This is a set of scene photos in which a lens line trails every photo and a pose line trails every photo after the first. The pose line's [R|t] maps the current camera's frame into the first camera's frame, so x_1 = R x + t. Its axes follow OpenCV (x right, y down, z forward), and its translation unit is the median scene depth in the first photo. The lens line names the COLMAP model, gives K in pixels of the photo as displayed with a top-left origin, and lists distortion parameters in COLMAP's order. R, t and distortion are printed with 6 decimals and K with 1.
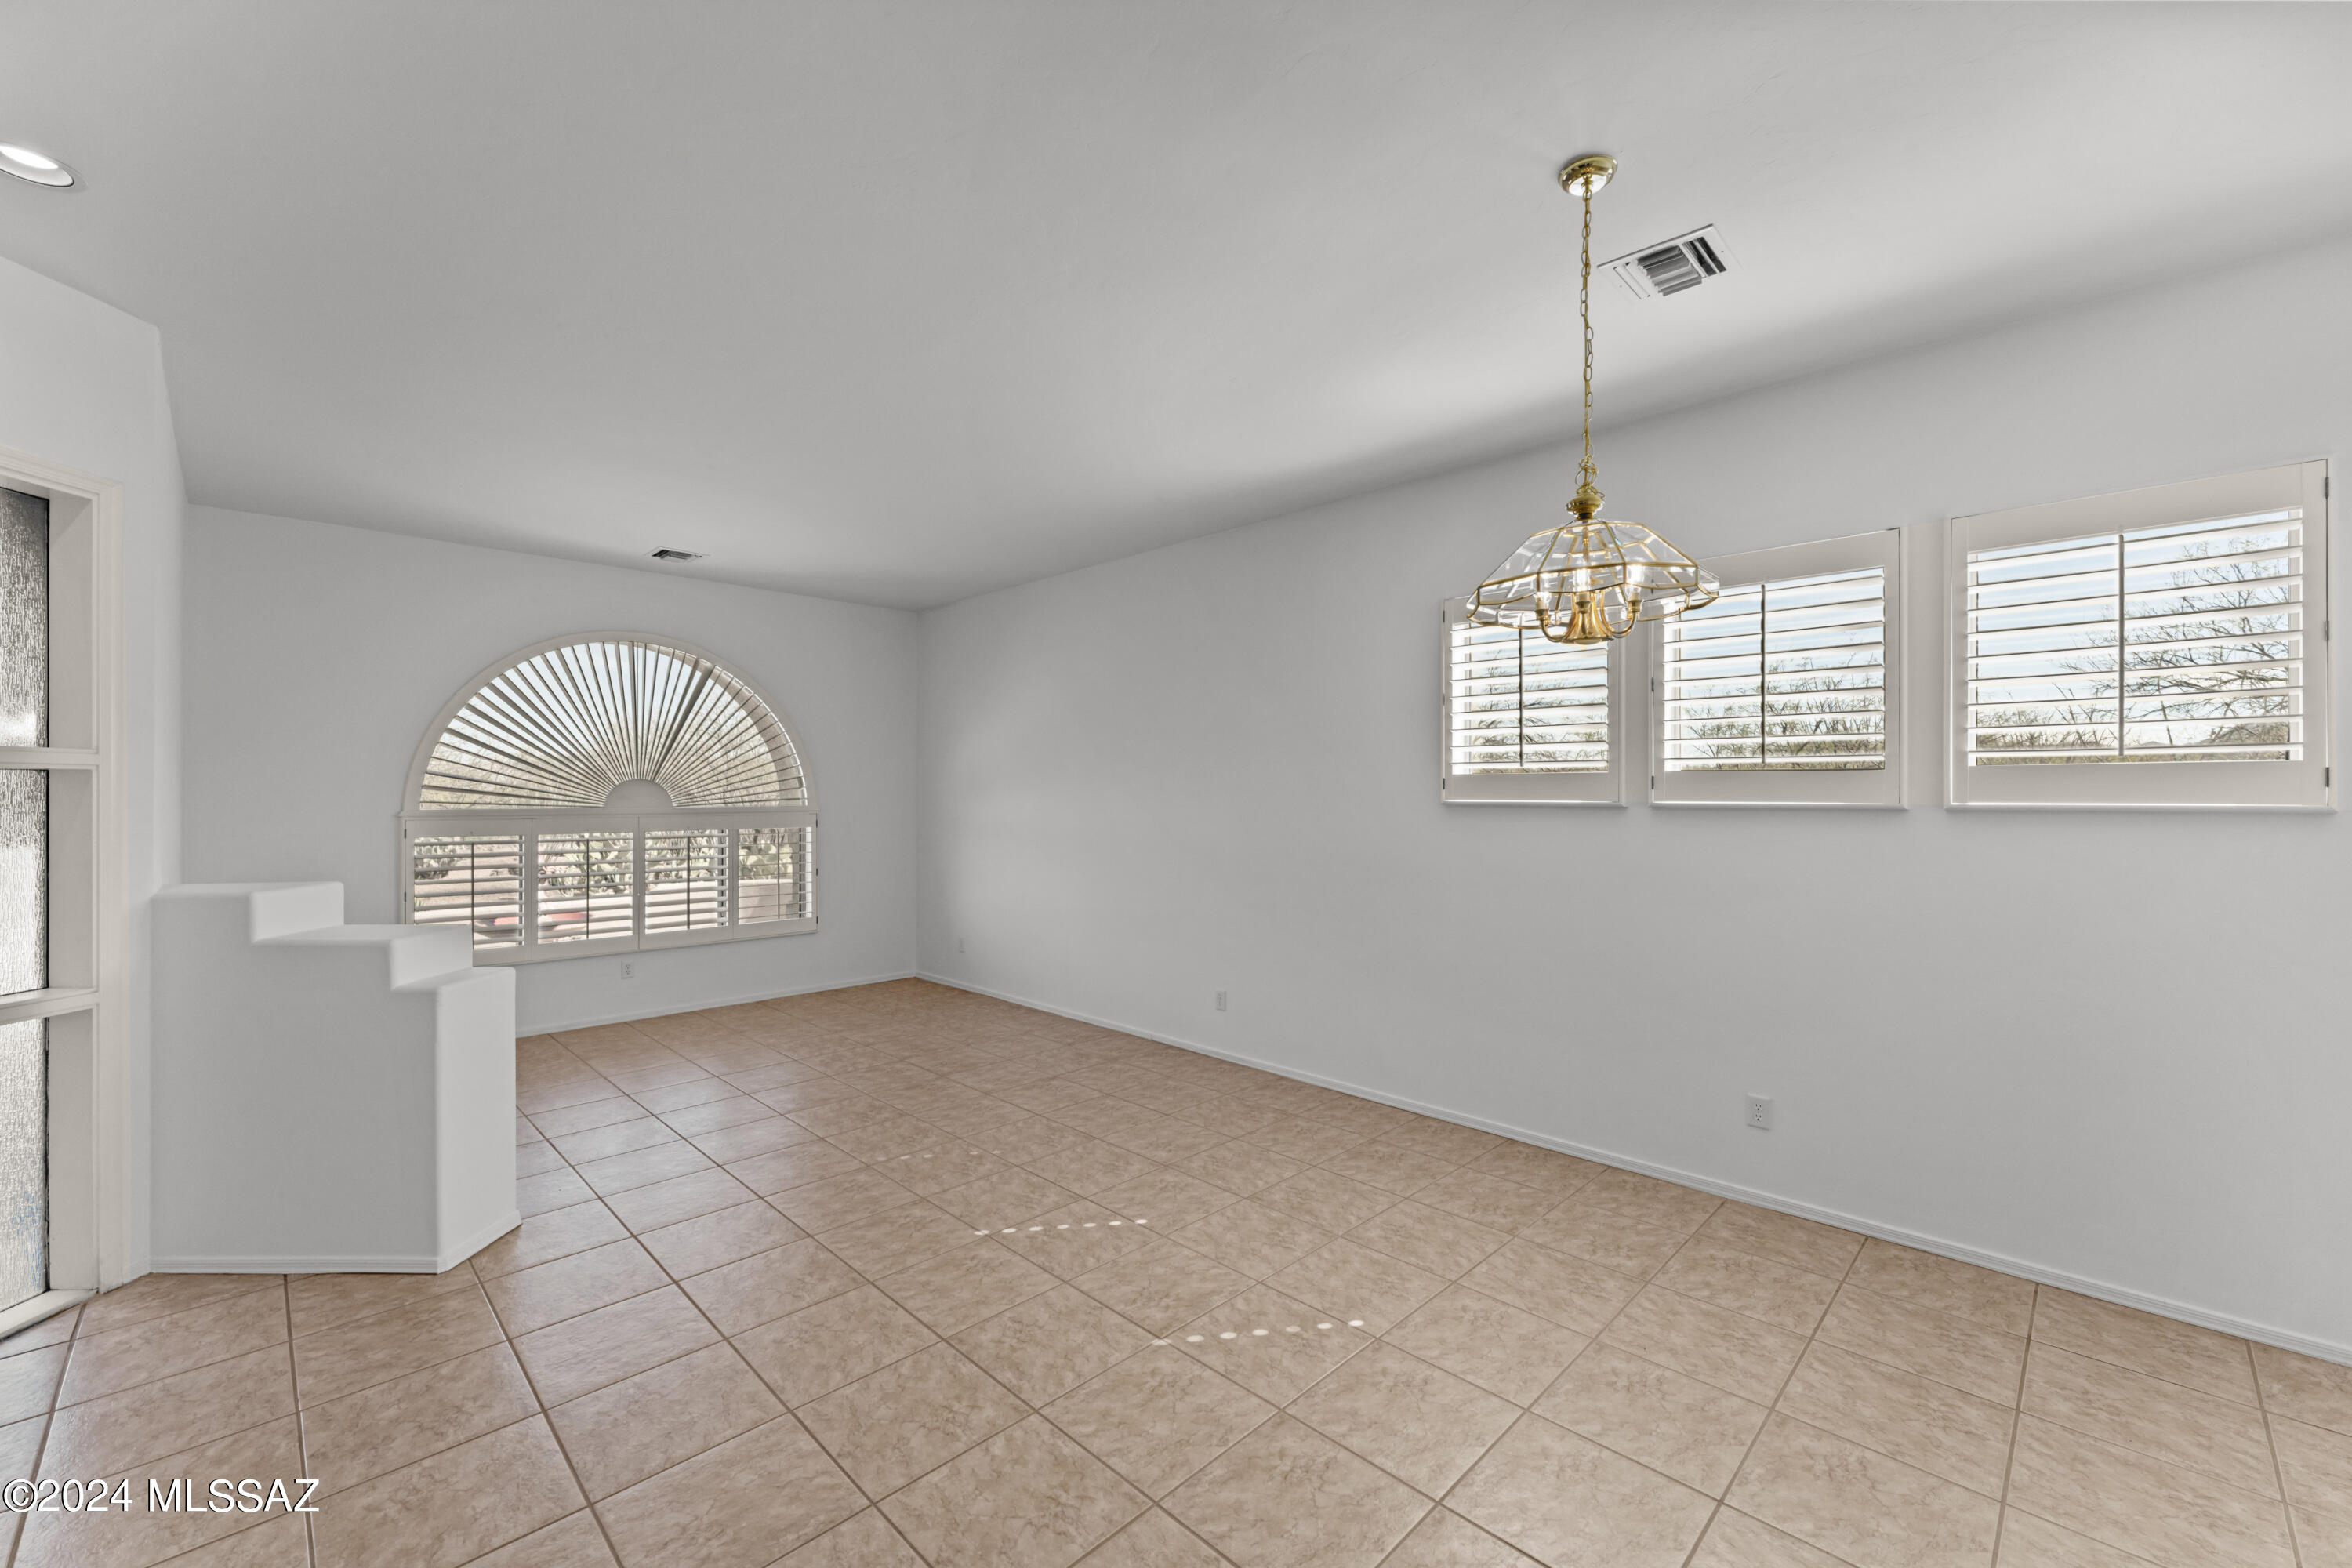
lens RADIAL K [[950.7, 0, 1161.8], [0, 950.7, 772.9], [0, 0, 1]] dist [0.002967, 0.000030]
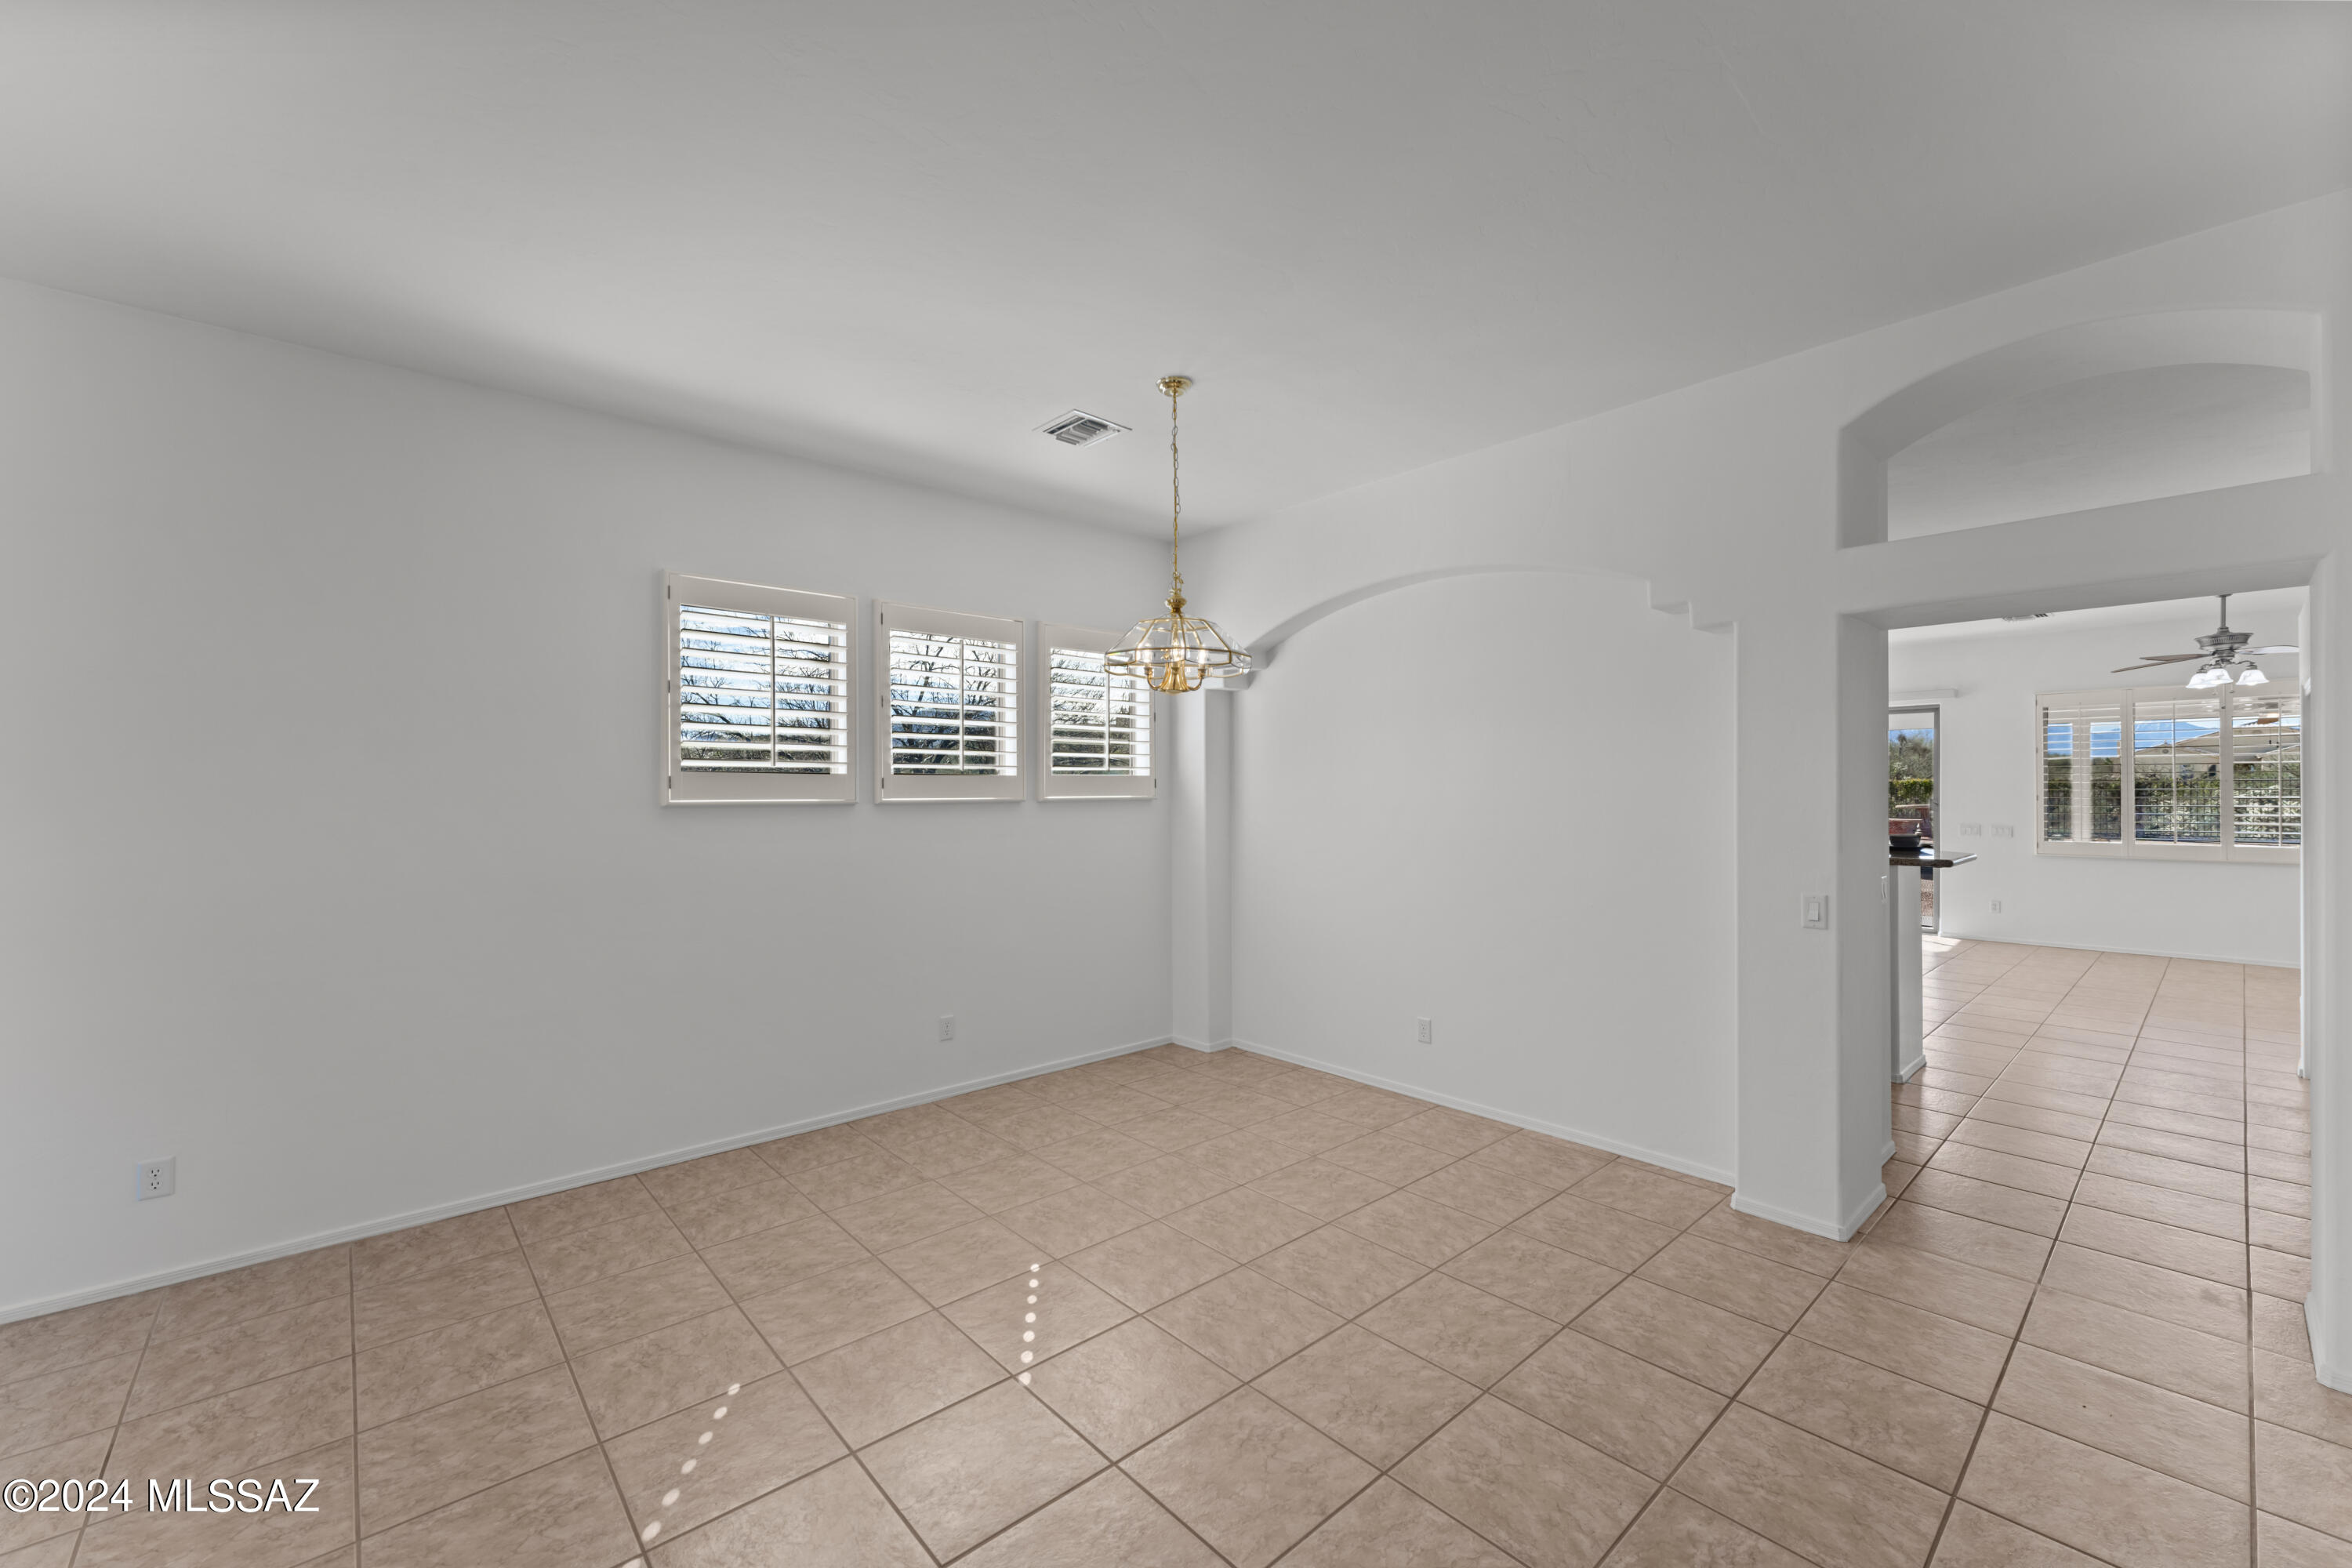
lens RADIAL K [[950.7, 0, 1196.0], [0, 950.7, 786.5], [0, 0, 1]] dist [0.002967, 0.000030]
pose [[0.032882, 0.003516, 0.999453, -0.641581], [-0.017096, 0.999849, -0.002955, 0.010167], [-0.999313, -0.016989, 0.032938, 0.550355]]
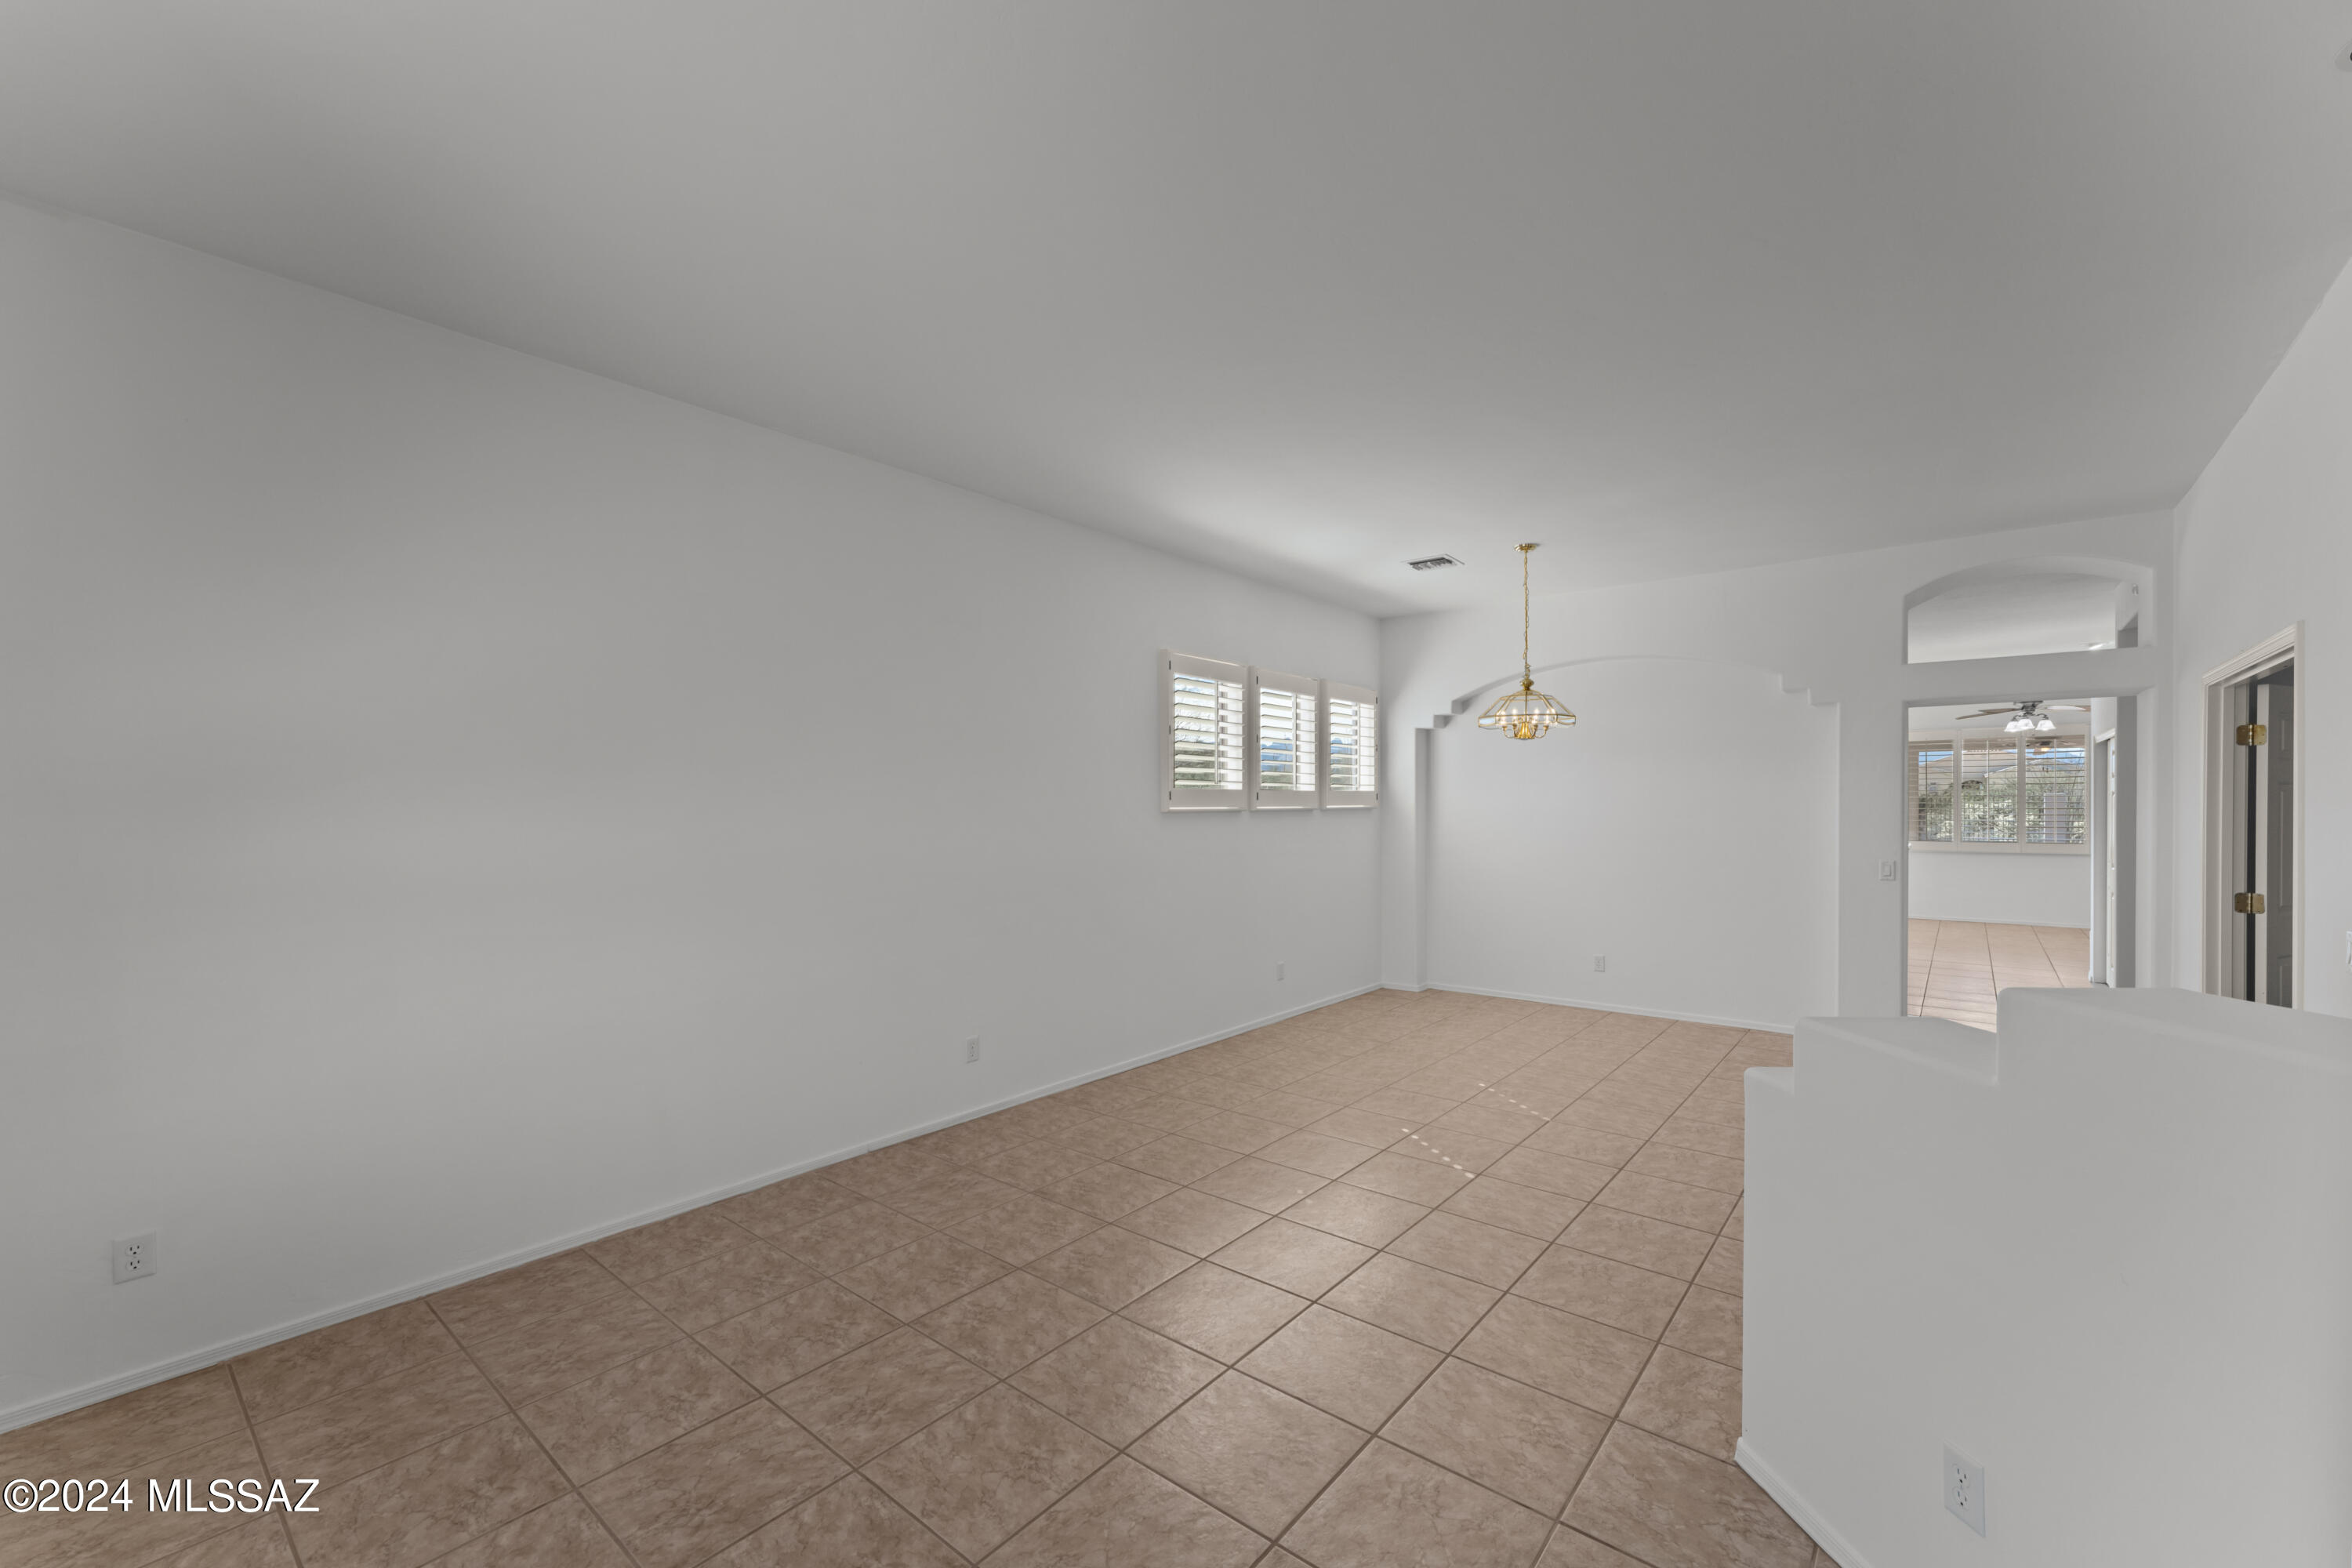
lens RADIAL K [[950.7, 0, 1204.5], [0, 950.7, 805.1], [0, 0, 1]] dist [0.002967, 0.000030]
pose [[-0.122662, -0.003775, 0.992441, -1.111683], [-0.018372, 0.999830, 0.001532, 0.023955], [-0.992278, -0.018045, -0.122710, 1.257789]]
